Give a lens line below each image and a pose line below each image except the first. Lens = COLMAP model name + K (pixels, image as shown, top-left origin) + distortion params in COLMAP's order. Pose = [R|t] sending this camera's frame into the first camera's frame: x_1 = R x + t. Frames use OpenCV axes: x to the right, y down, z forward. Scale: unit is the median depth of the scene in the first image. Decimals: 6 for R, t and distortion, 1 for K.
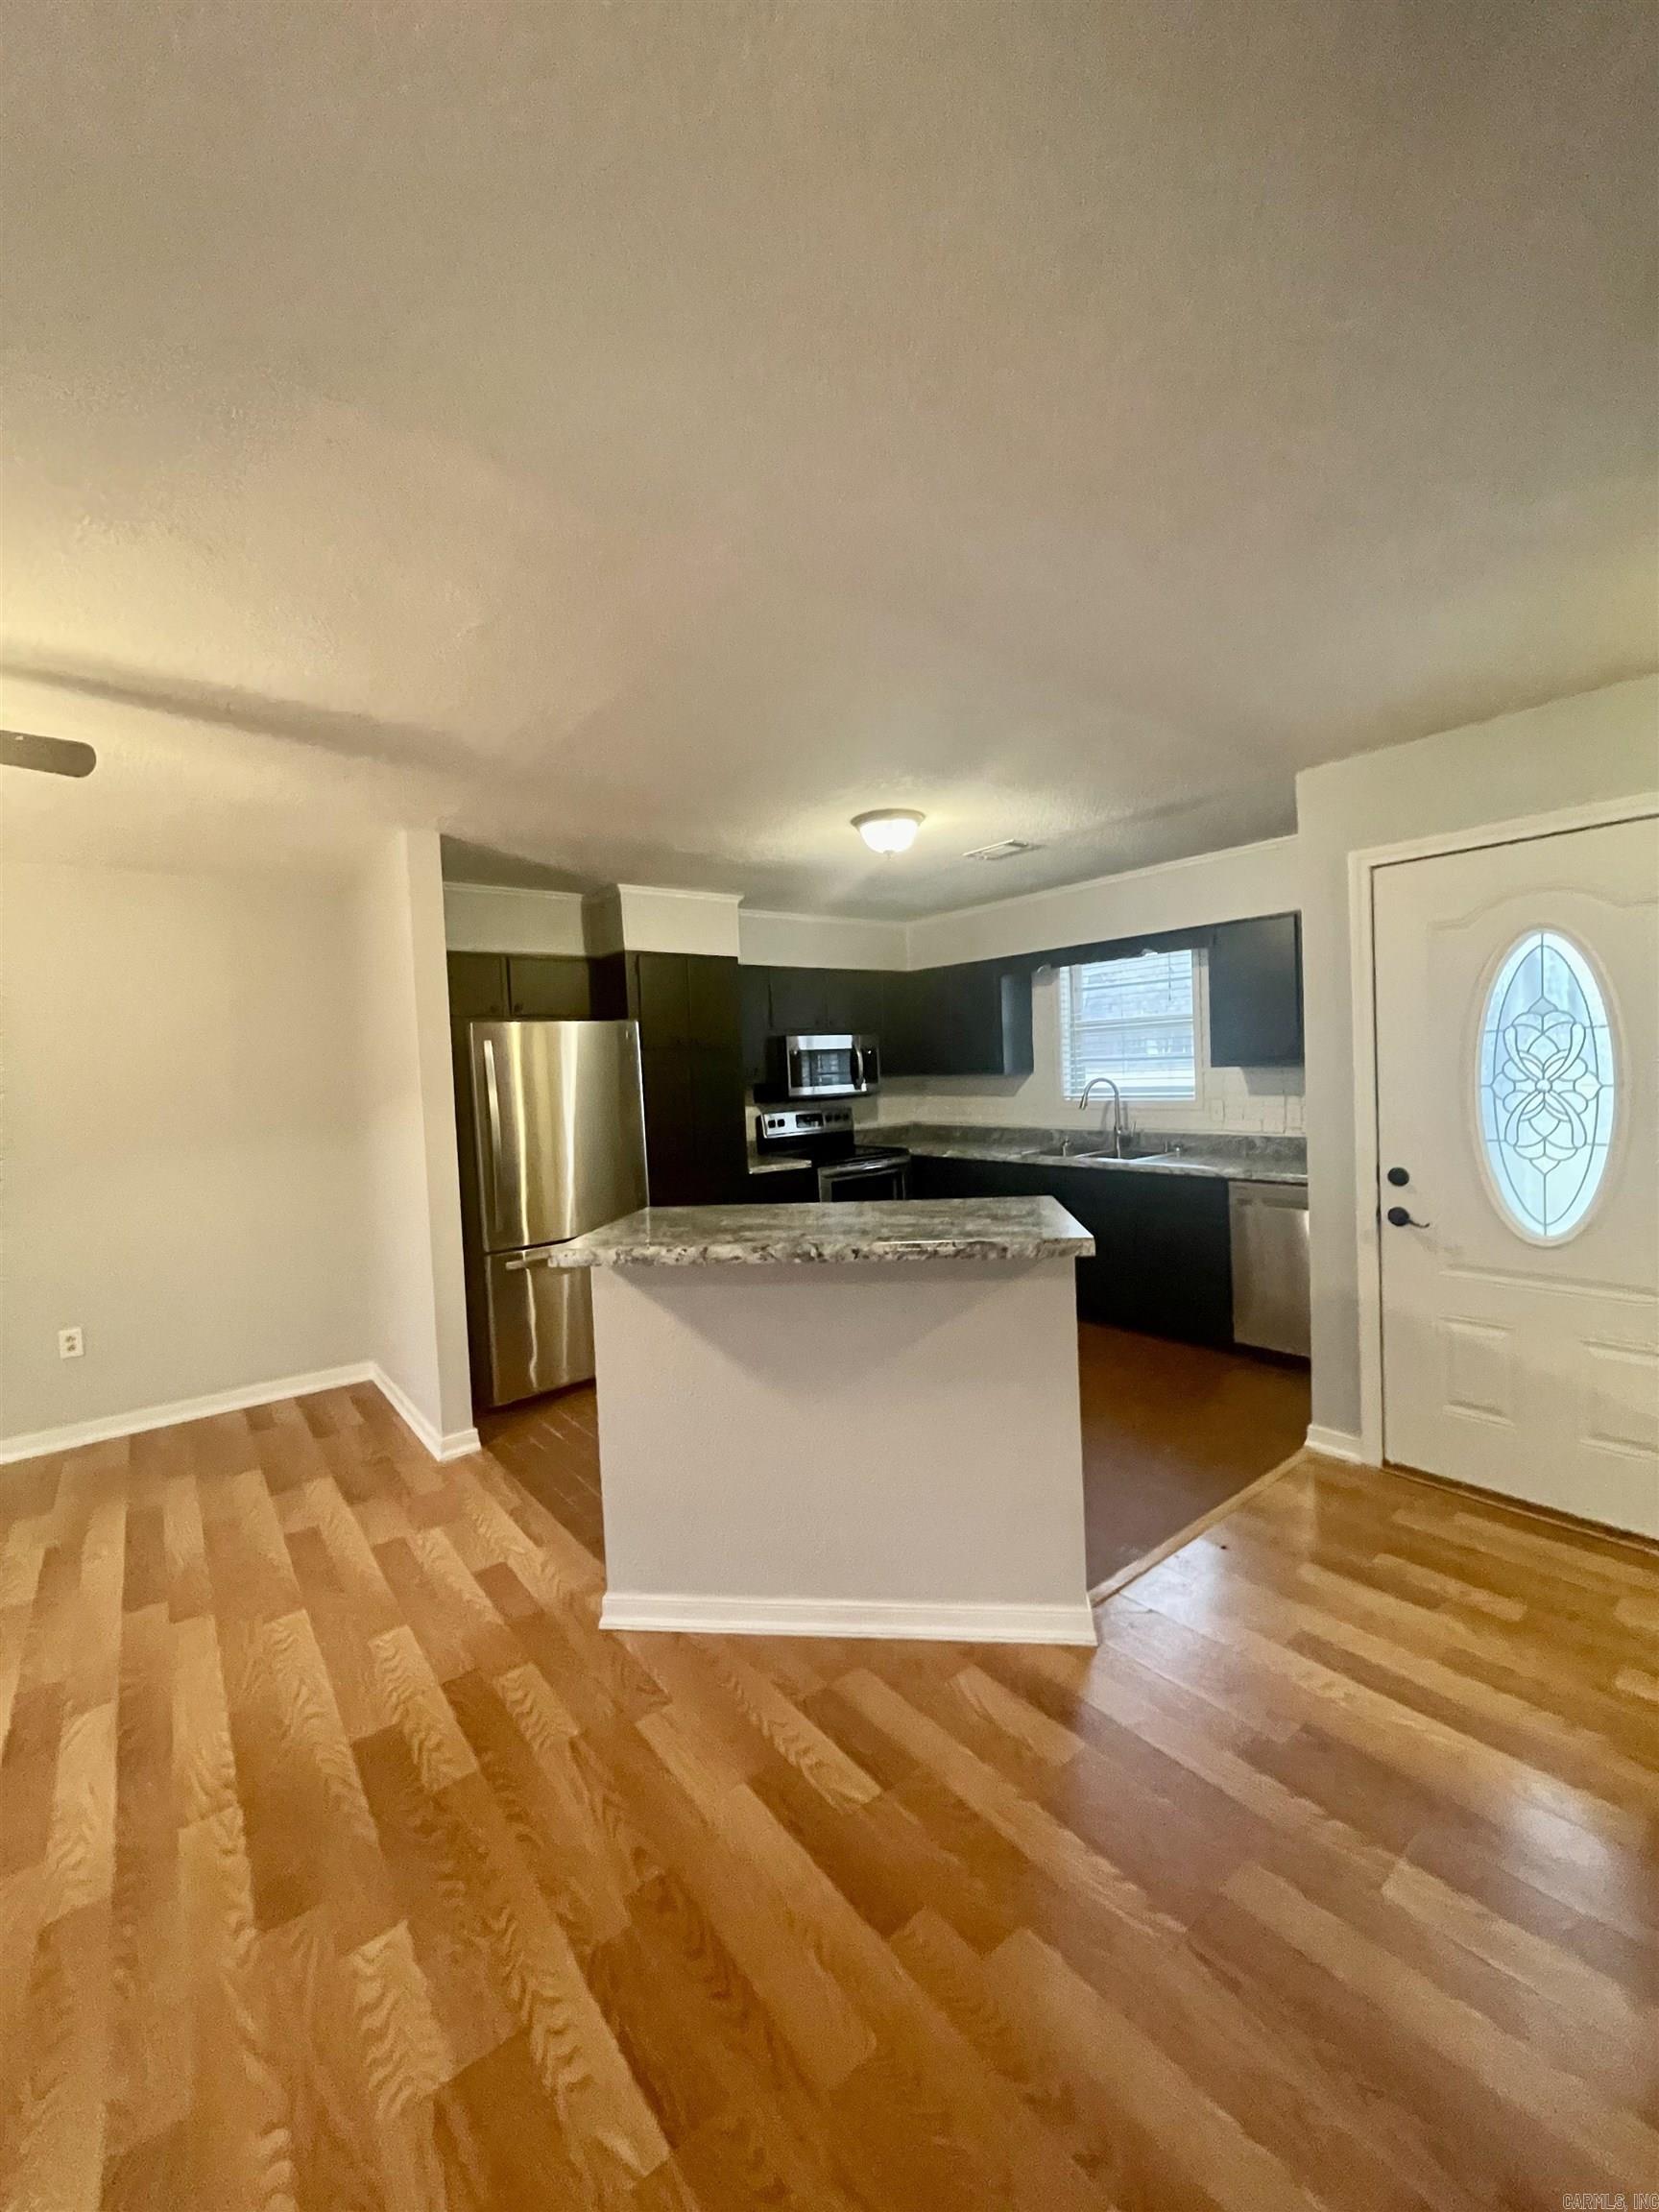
lens RADIAL K [[884.0, 0, 824.5], [0, 884.0, 1101.7], [0, 0, 1]] dist [-0.000494, 0.000200]
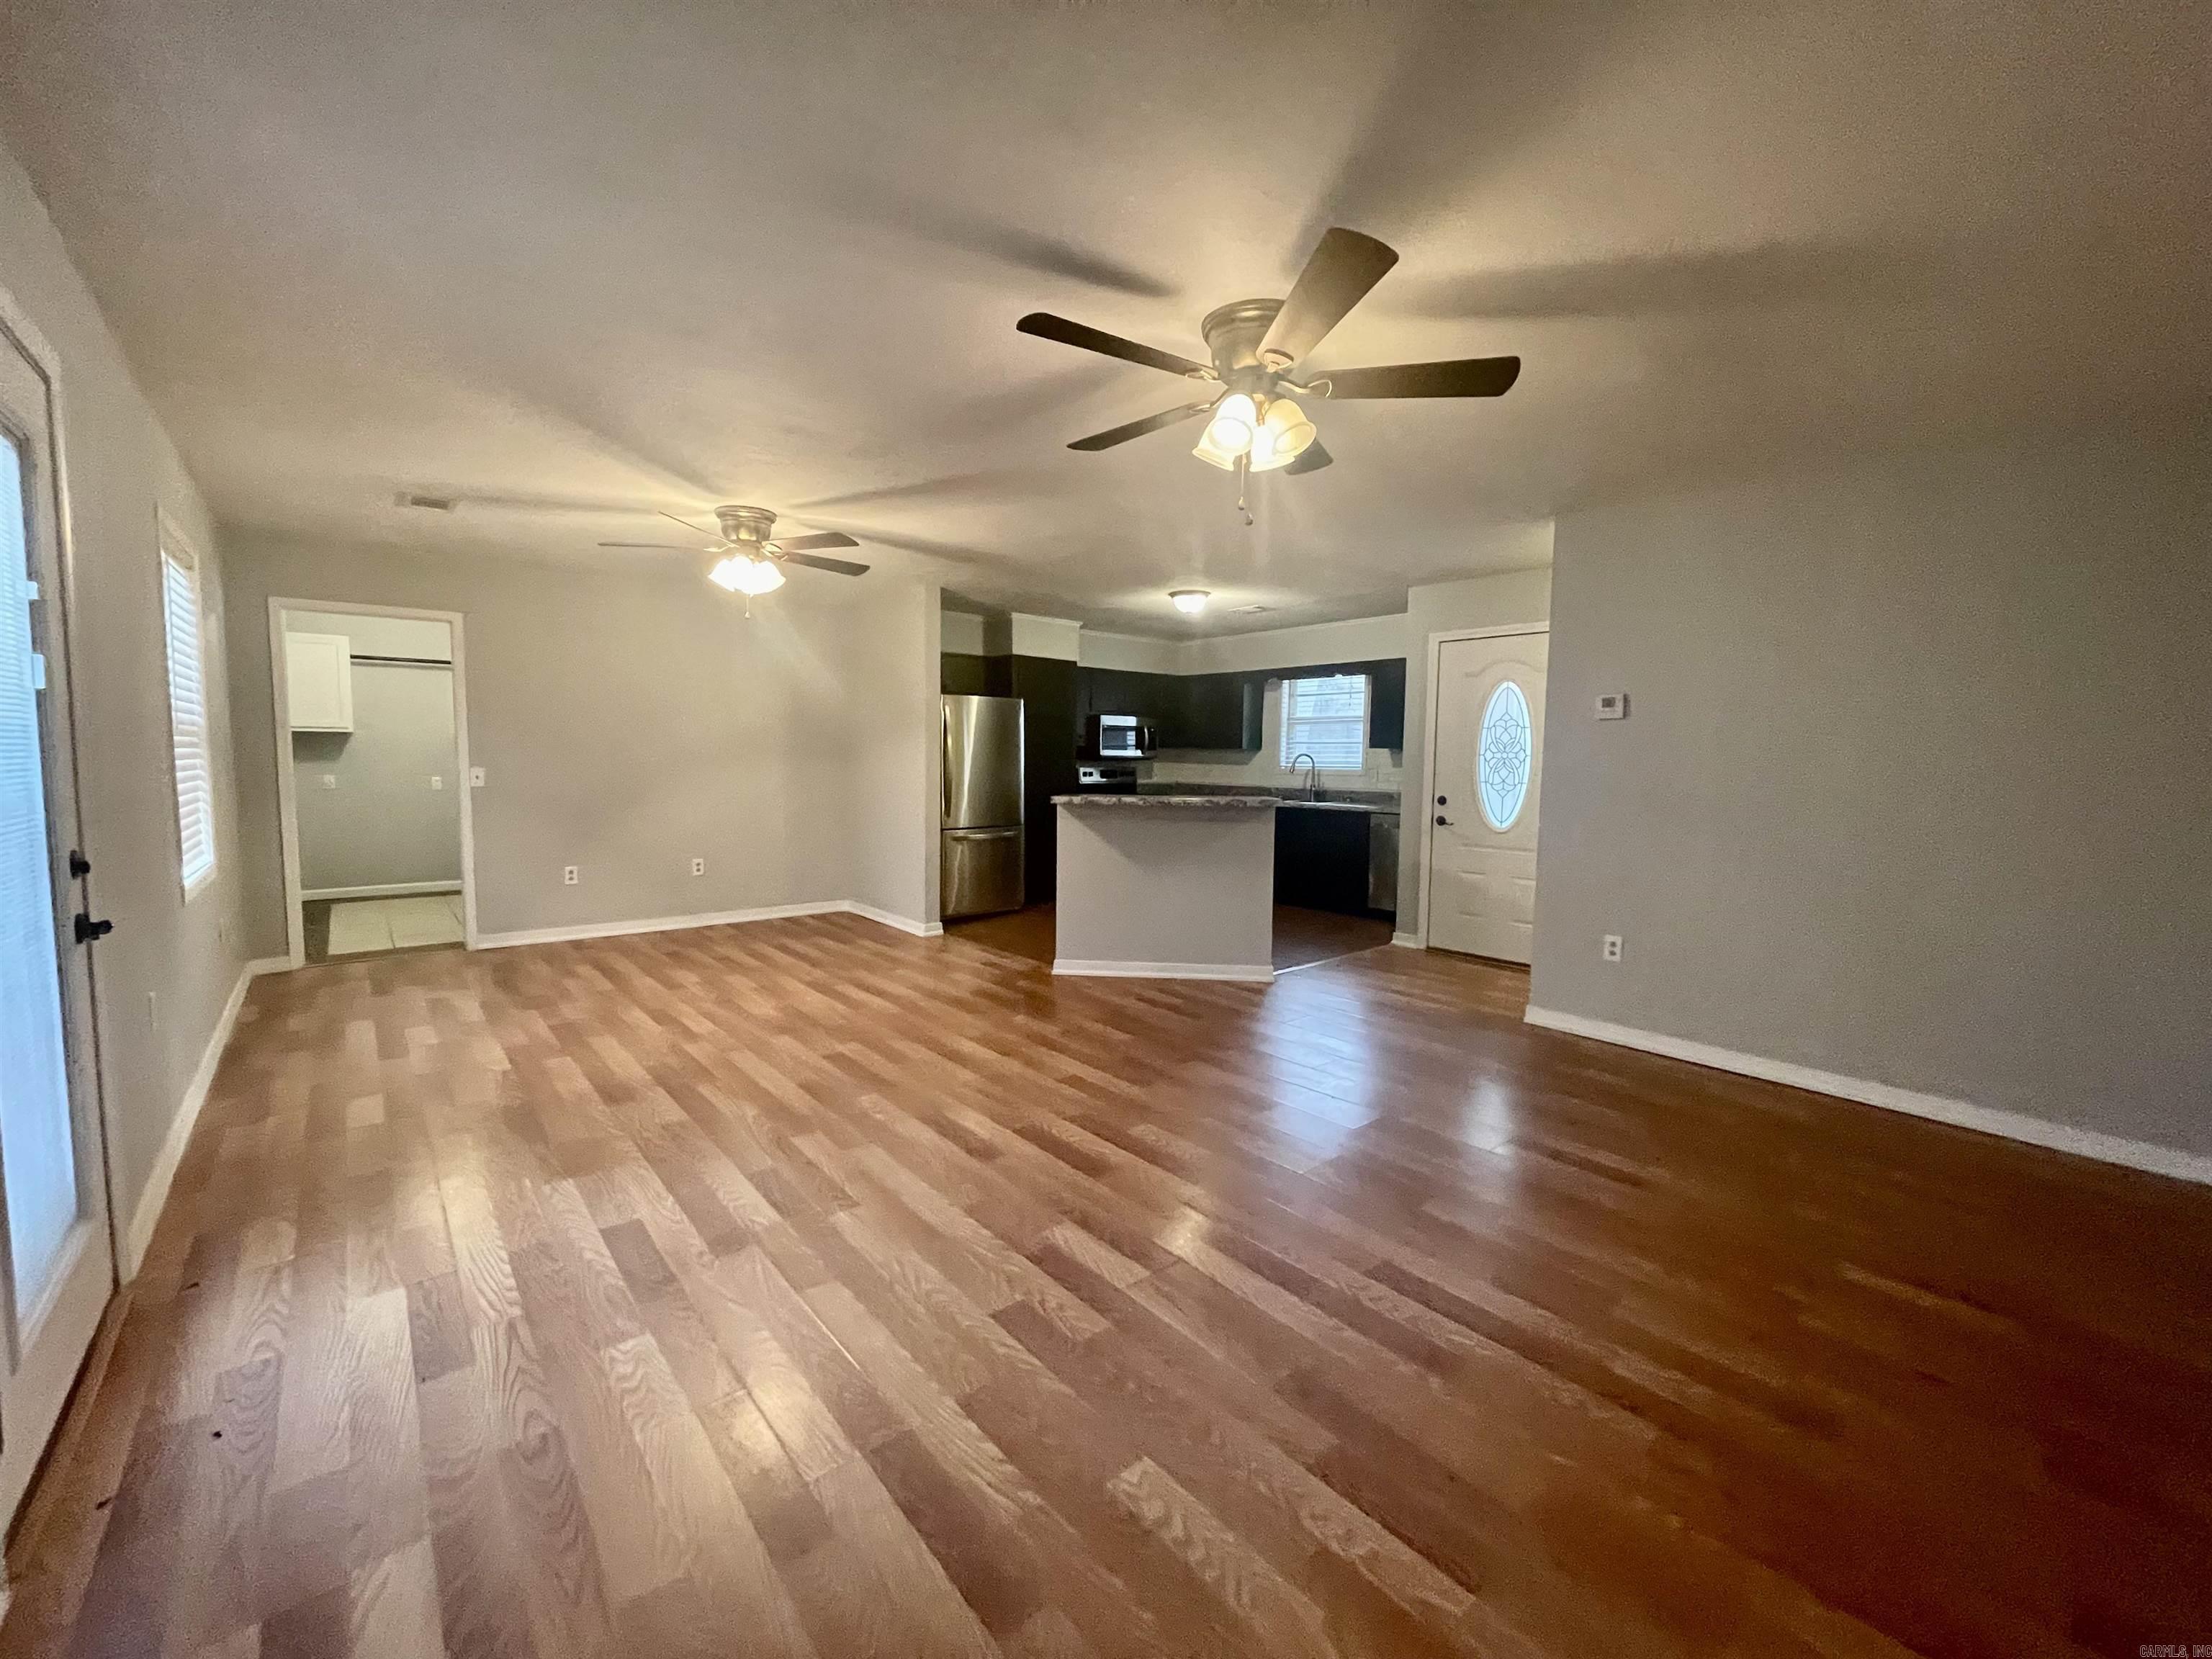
lens RADIAL K [[884.0, 0, 1090.6], [0, 884.0, 824.6], [0, 0, 1]] dist [-0.000494, 0.000200]
pose [[0.997507, 0.052883, 0.046729, -0.138580], [-0.054456, 0.997969, 0.033048, 0.072384], [-0.044887, -0.035510, 0.998361, -0.582912]]
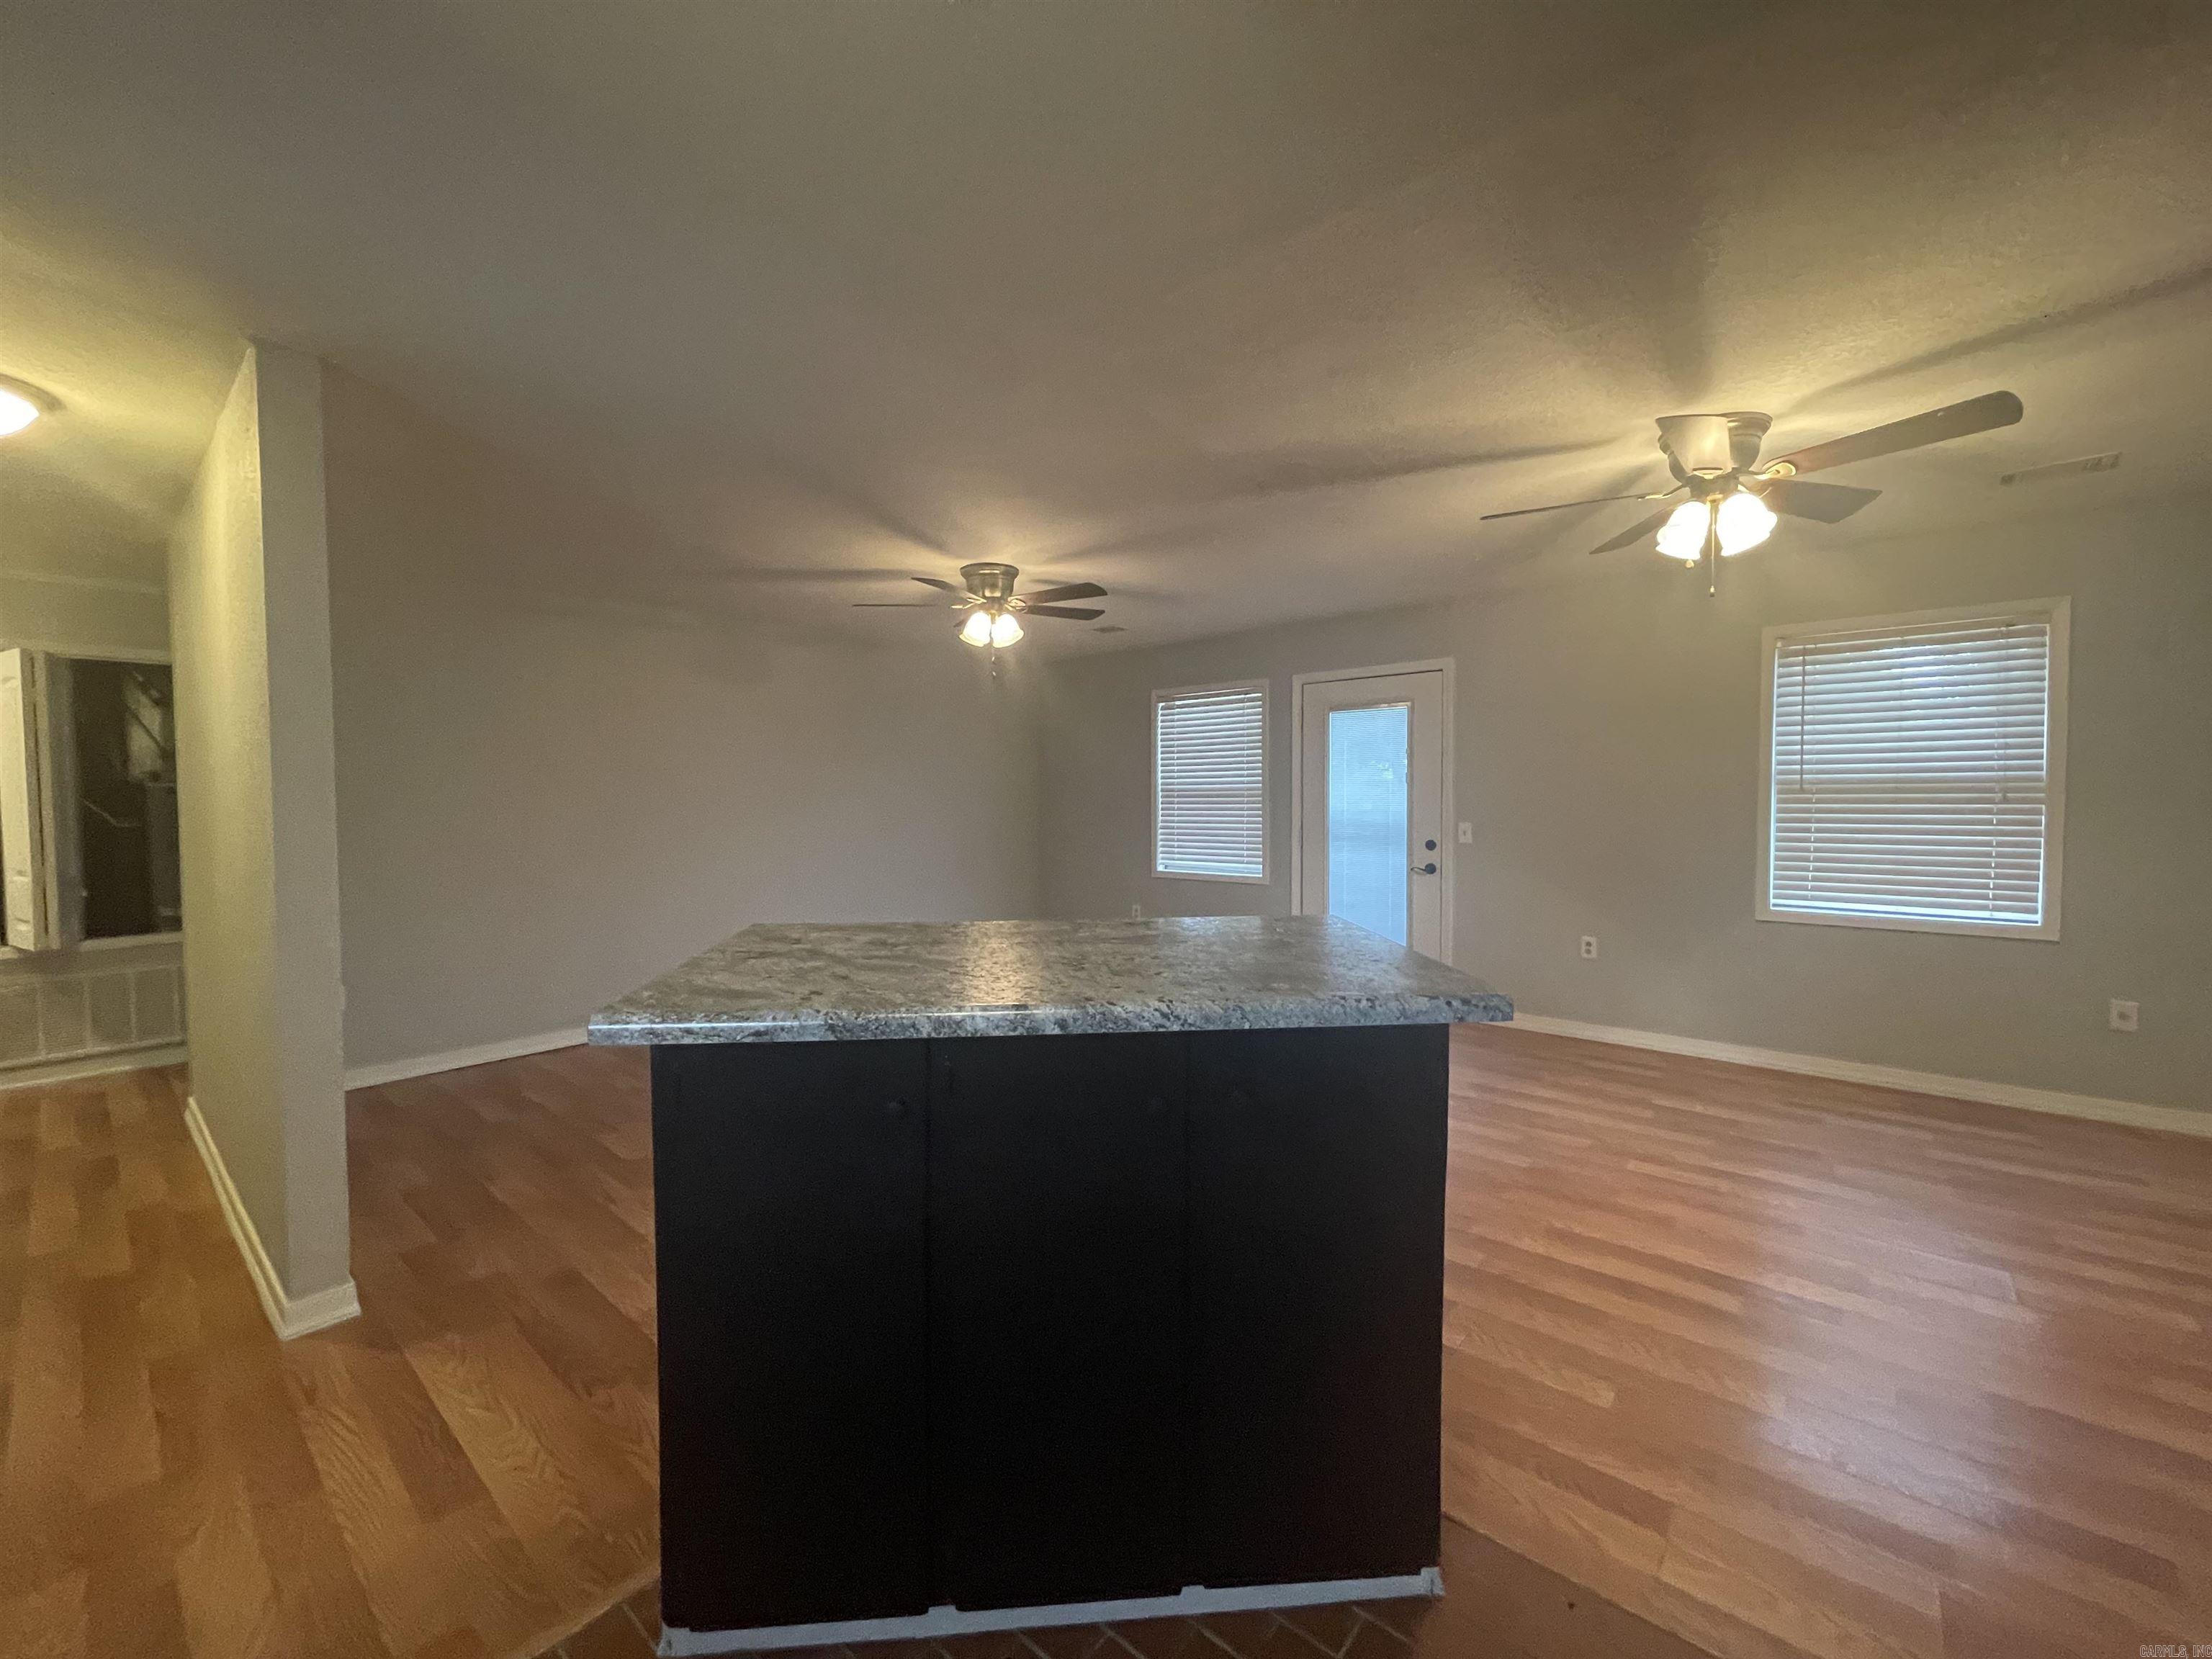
lens RADIAL K [[899.9, 0, 1097.2], [0, 899.9, 823.3], [0, 0, 1]] dist [0.003331, 0.000248]
pose [[-0.979471, 0.047247, -0.195969, 0.055260], [0.032517, 0.996445, 0.077716, -0.000513], [0.198944, 0.069748, -0.977526, 0.838359]]
